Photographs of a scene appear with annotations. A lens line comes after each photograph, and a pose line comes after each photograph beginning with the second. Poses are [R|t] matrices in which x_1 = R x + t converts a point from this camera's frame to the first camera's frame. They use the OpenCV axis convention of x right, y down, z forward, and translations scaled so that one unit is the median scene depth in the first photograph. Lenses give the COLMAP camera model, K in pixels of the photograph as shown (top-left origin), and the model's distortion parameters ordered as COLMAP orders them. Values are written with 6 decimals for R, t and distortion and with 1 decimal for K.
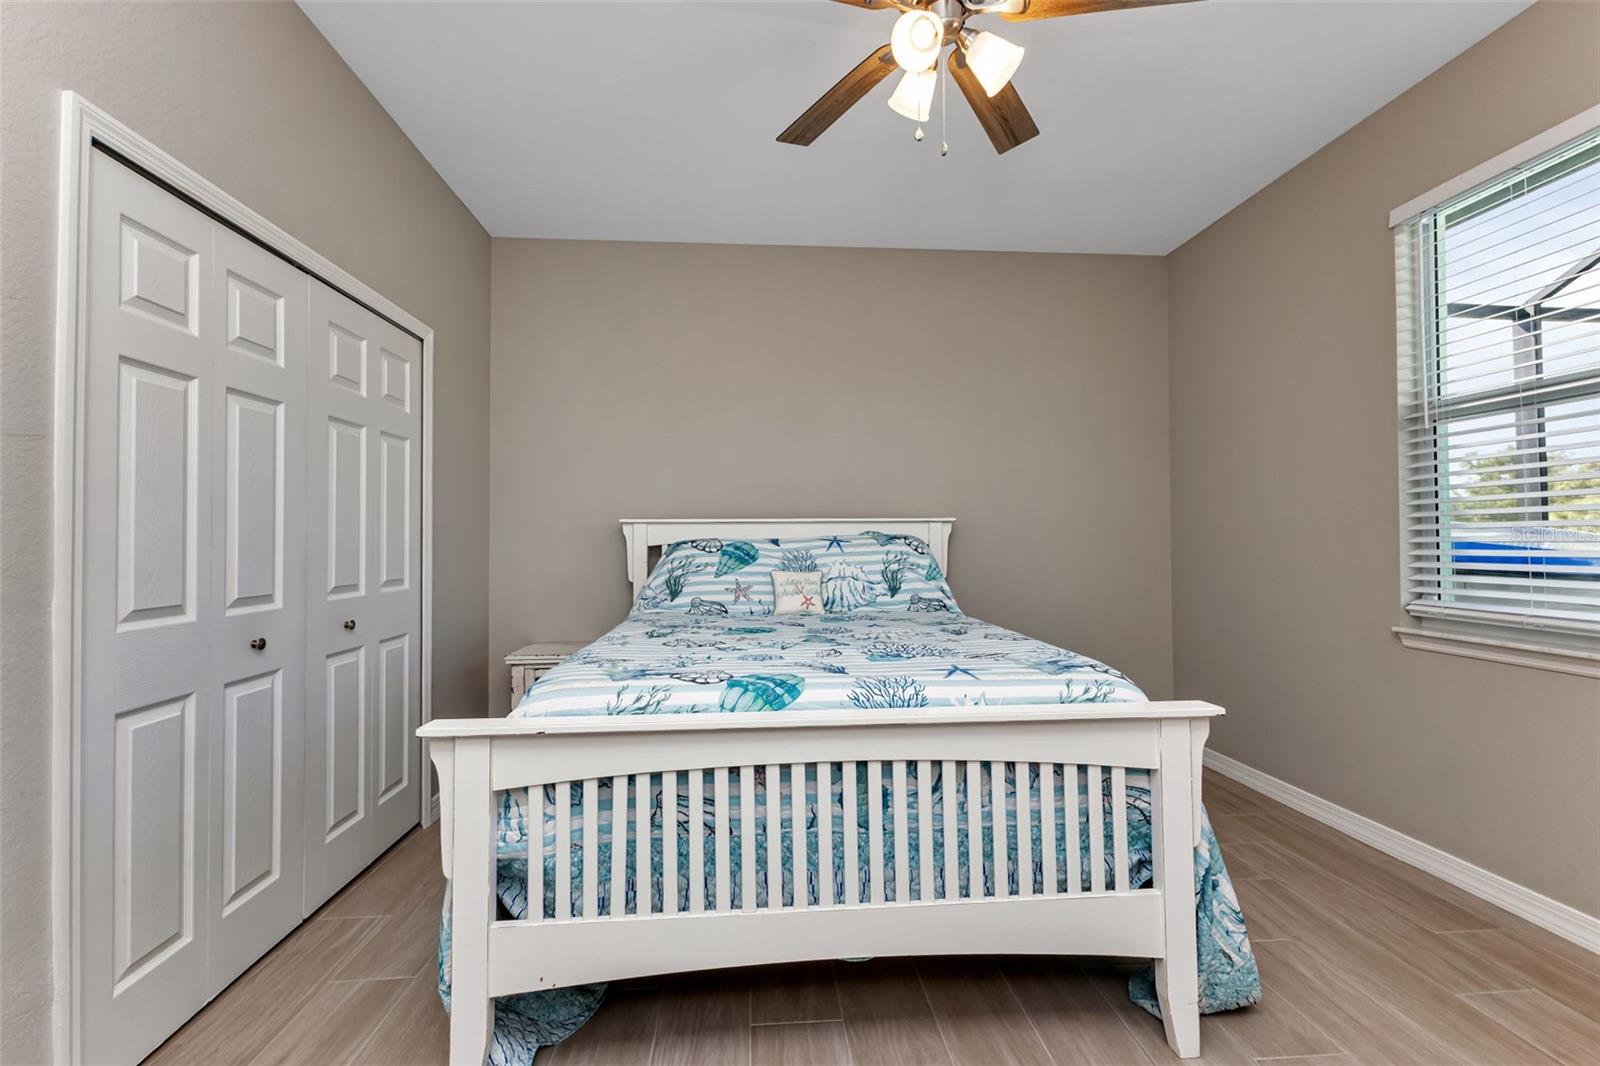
lens RADIAL K [[694.8, 0, 807.6], [0, 694.8, 526.9], [0, 0, 1]] dist [0.021697, -0.010681]
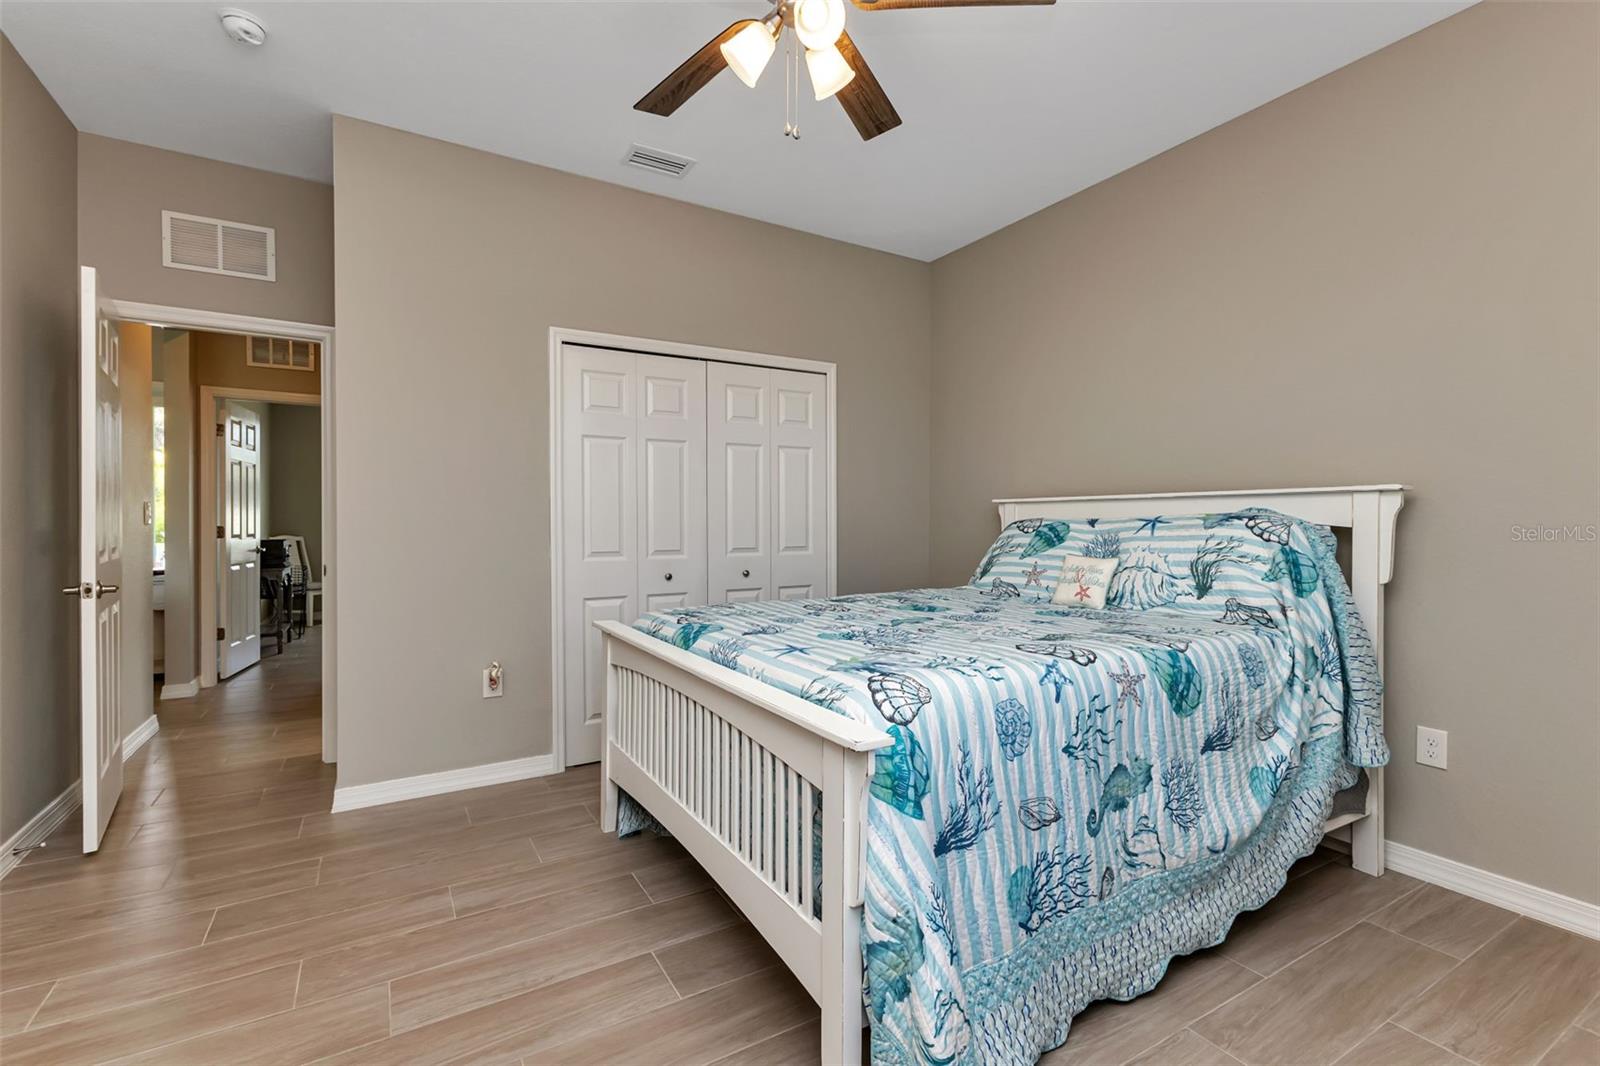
lens RADIAL K [[708.1, 0, 807.6], [0, 708.1, 530.6], [0, 0, 1]] dist [-0.001295, -0.000075]
pose [[0.435067, 0.016053, -0.900255, 0.616719], [0.015448, 0.999561, 0.025289, 0.004323], [0.900266, -0.024910, 0.434628, 0.309182]]
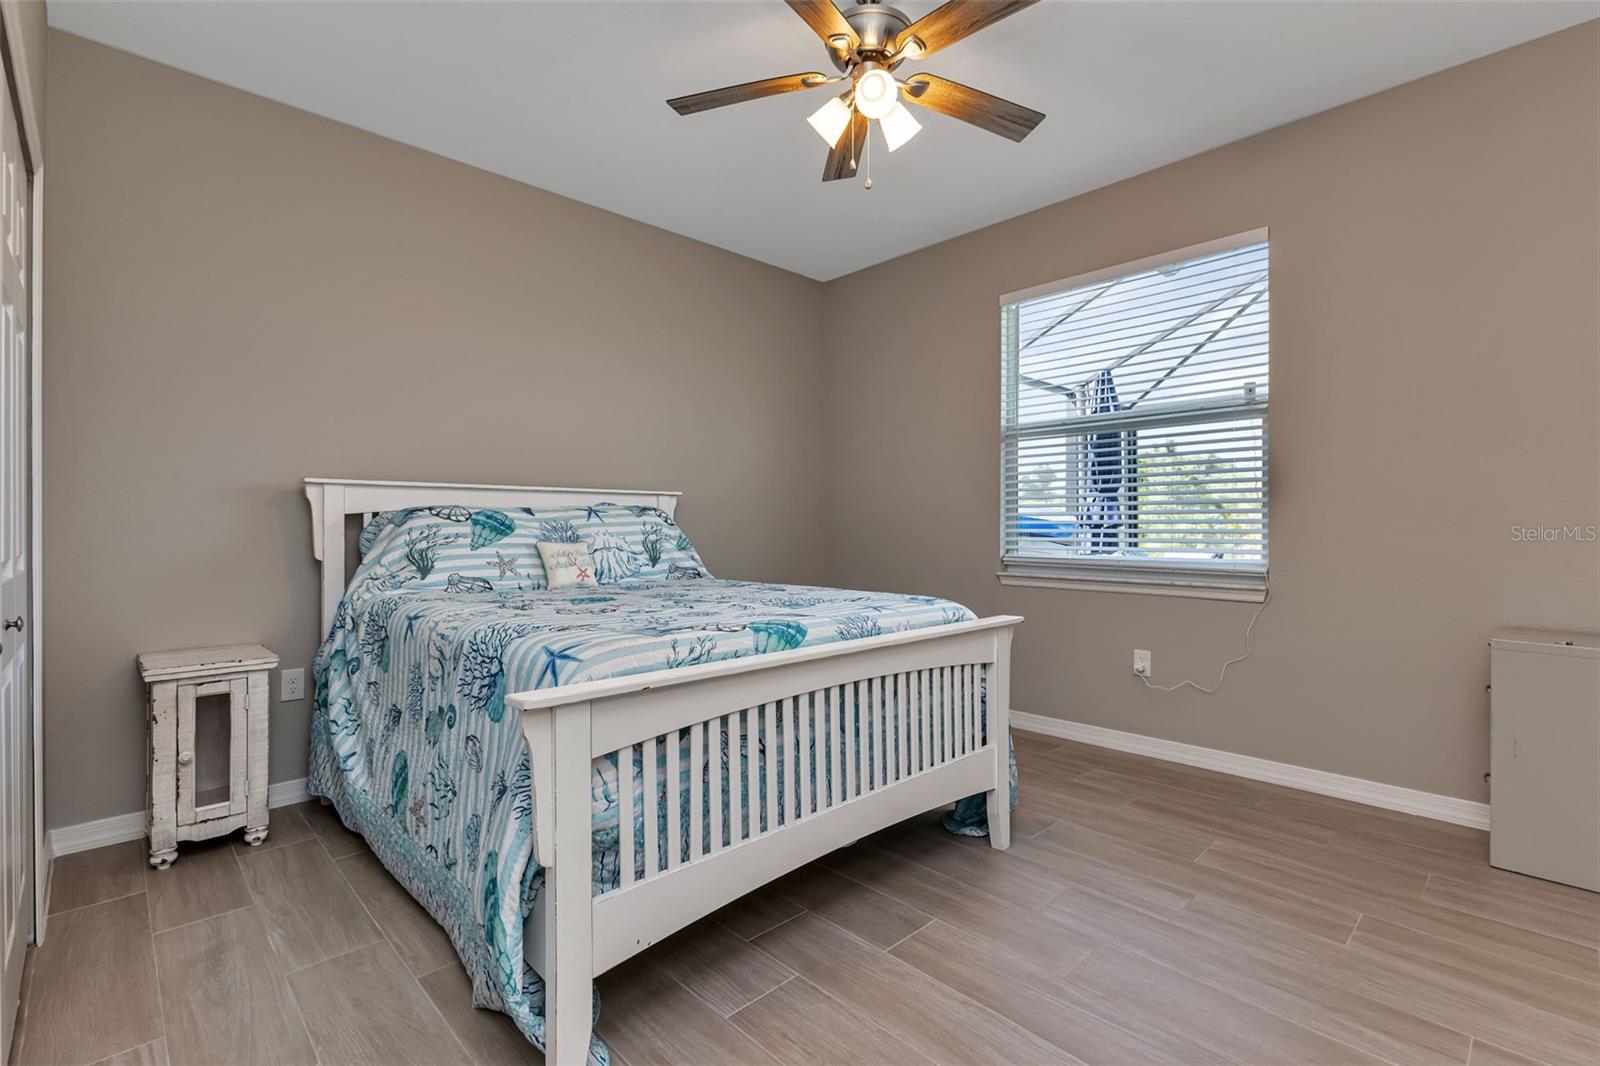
lens RADIAL K [[721.3, 0, 804.4], [0, 721.3, 530.7], [0, 0, 1]] dist [0.010361, -0.000252]
pose [[0.774883, 0.001085, 0.632103, -0.377875], [-0.016388, 0.999697, 0.018373, 0.025116], [-0.631892, -0.024596, 0.774666, 0.043280]]
